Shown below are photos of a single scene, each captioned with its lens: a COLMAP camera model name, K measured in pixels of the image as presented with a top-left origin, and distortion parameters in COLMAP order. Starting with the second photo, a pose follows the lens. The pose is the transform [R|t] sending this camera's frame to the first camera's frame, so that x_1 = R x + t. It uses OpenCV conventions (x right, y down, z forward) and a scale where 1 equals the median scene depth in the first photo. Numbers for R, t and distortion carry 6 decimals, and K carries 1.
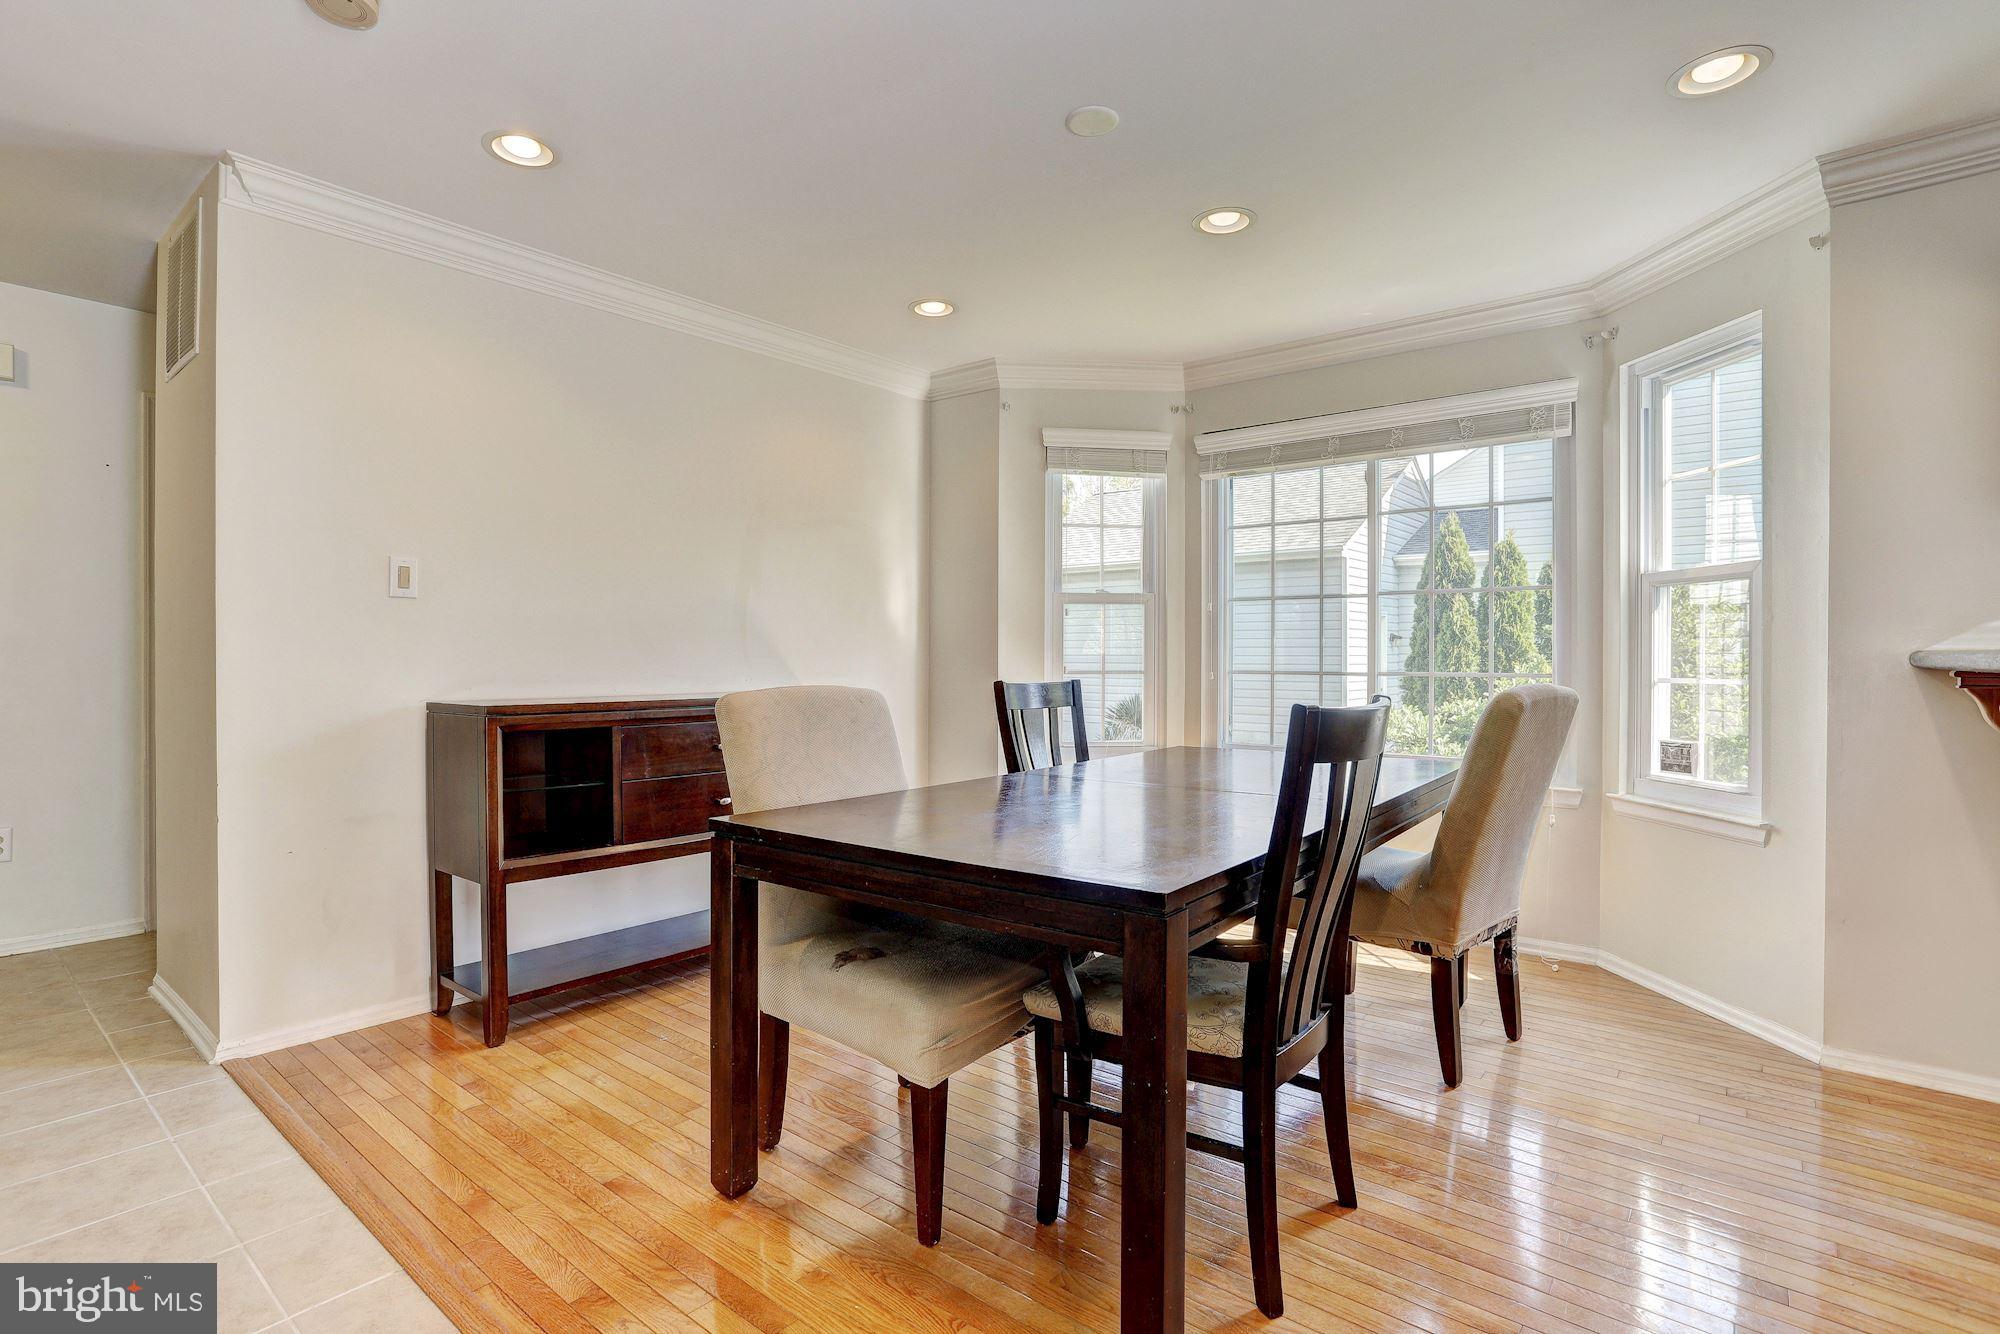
lens RADIAL K [[962.4, 0, 995.7], [0, 962.4, 661.5], [0, 0, 1]] dist [-0.075549, 0.032939]
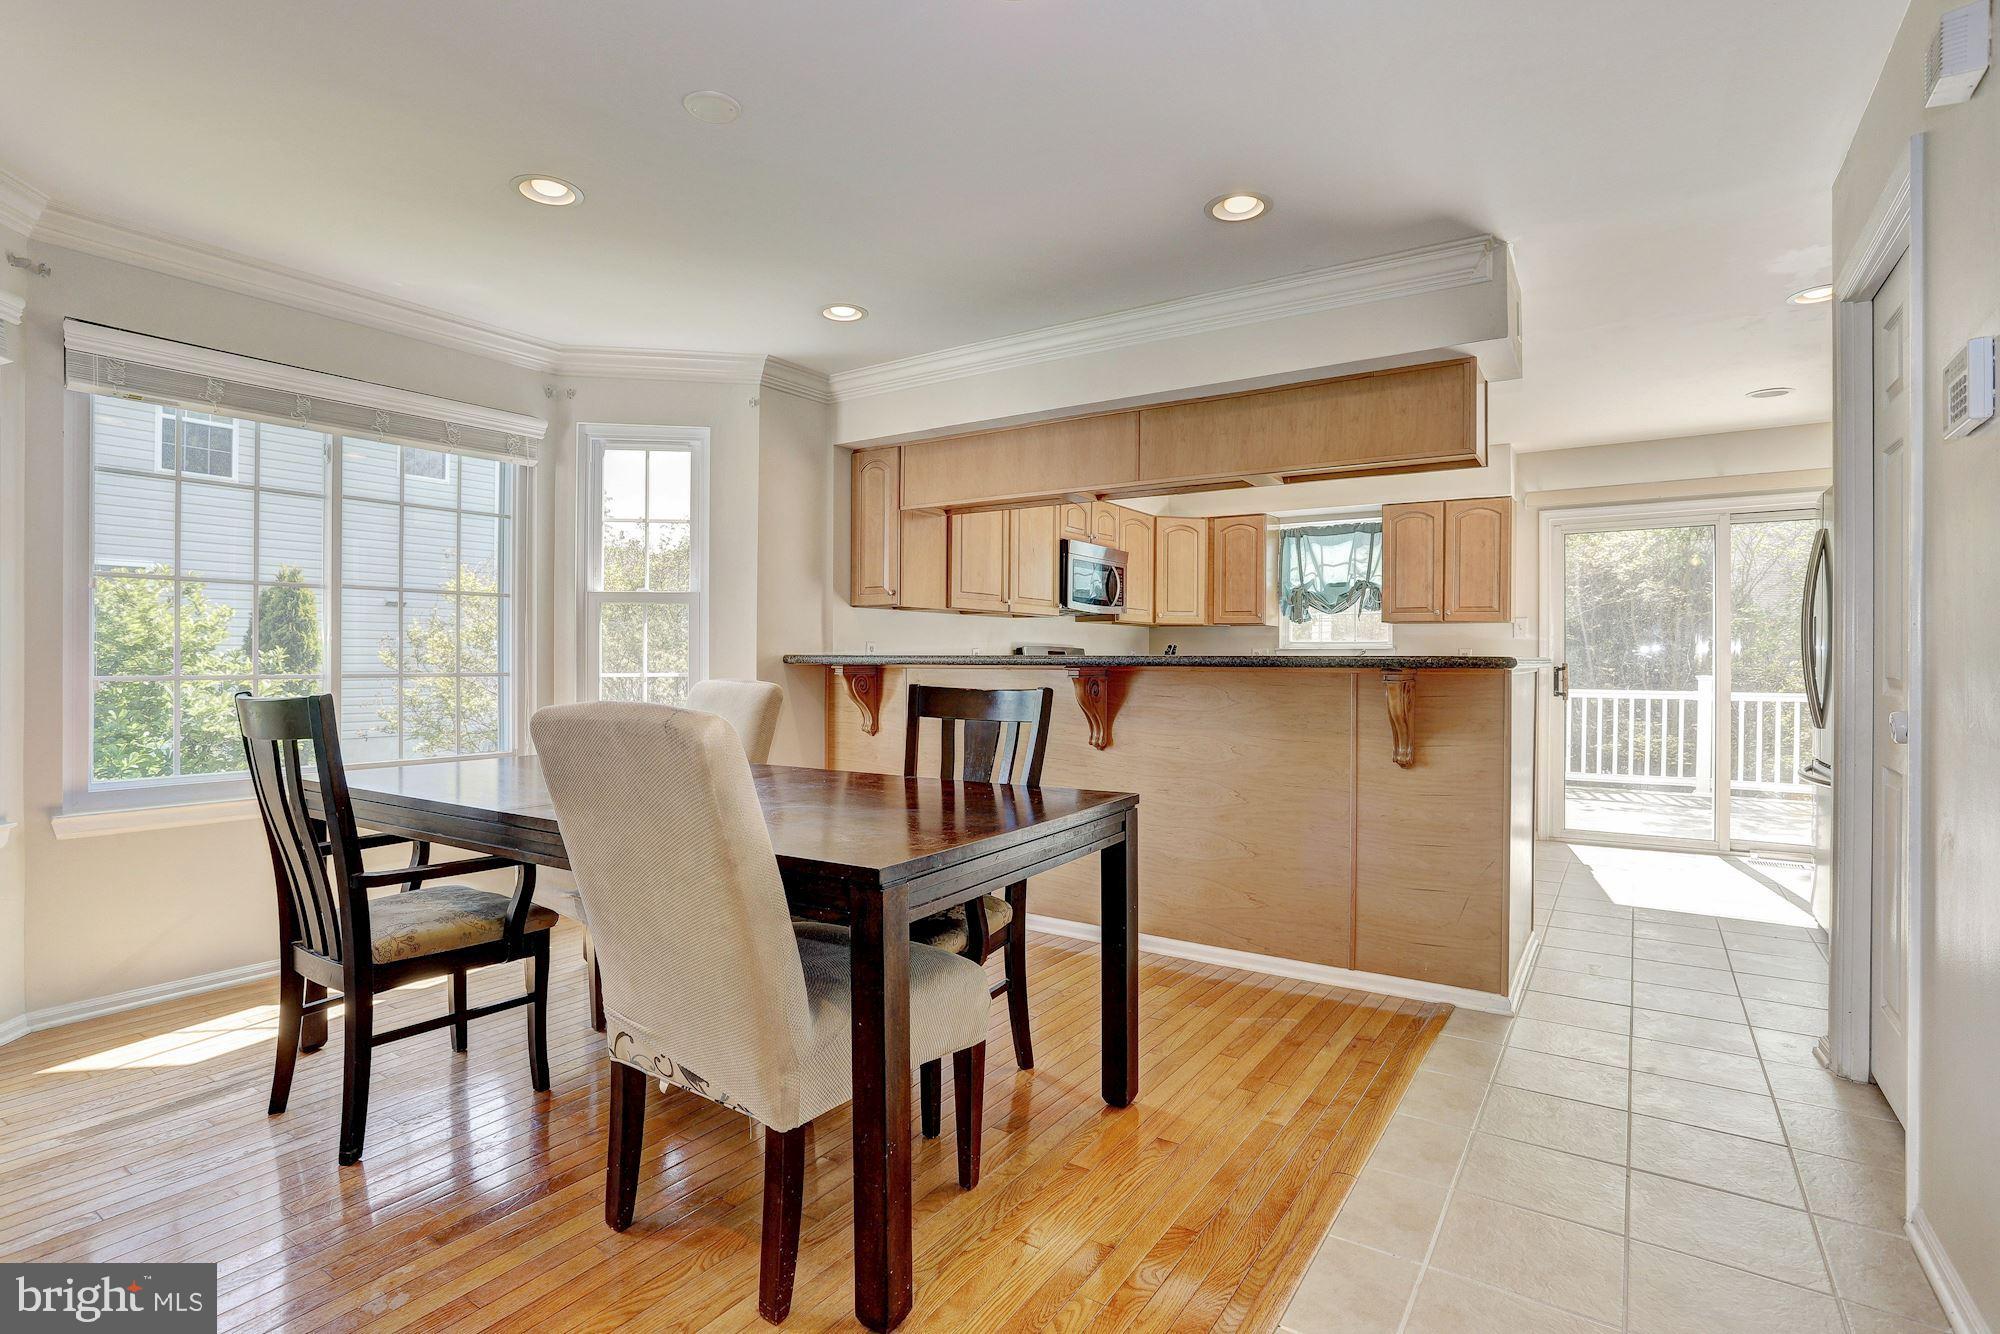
lens RADIAL K [[962.4, 0, 995.7], [0, 962.4, 661.5], [0, 0, 1]] dist [-0.075549, 0.032939]
pose [[-0.095525, -0.003530, 0.995421, -0.635559], [-0.001575, 0.999993, 0.003396, -0.008305], [-0.995426, -0.001243, -0.095530, 0.579445]]
